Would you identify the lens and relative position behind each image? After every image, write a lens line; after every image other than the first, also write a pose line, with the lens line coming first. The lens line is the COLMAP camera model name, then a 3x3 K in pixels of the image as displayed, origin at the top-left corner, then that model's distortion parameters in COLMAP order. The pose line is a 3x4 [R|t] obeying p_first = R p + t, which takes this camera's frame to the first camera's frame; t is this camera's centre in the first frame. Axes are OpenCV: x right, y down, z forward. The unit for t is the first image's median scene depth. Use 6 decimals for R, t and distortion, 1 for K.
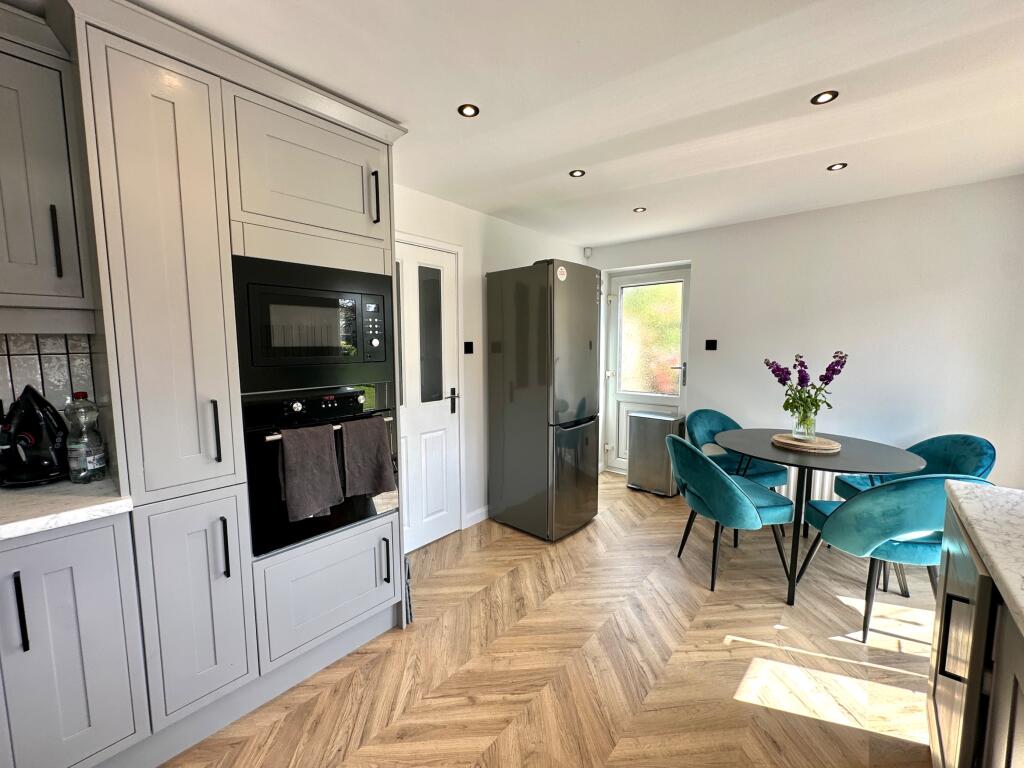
lens RADIAL K [[411.7, 0, 511.7], [0, 411.7, 384.8], [0, 0, 1]] dist [0.002877, -0.000570]
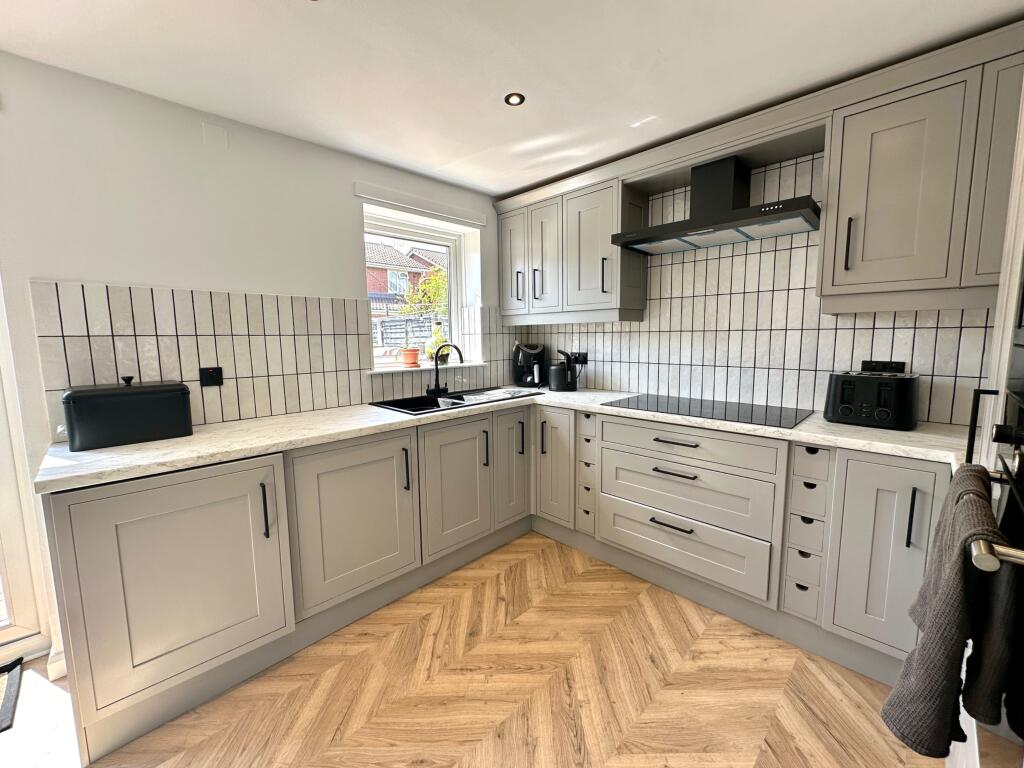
lens RADIAL K [[411.7, 0, 512.6], [0, 411.7, 384.0], [0, 0, 1]] dist [0.002877, -0.000570]
pose [[-0.998079, 0.003515, 0.061860, 0.199598], [0.016349, 0.977948, 0.208207, -0.153704], [-0.059764, 0.208819, -0.976127, 1.984064]]
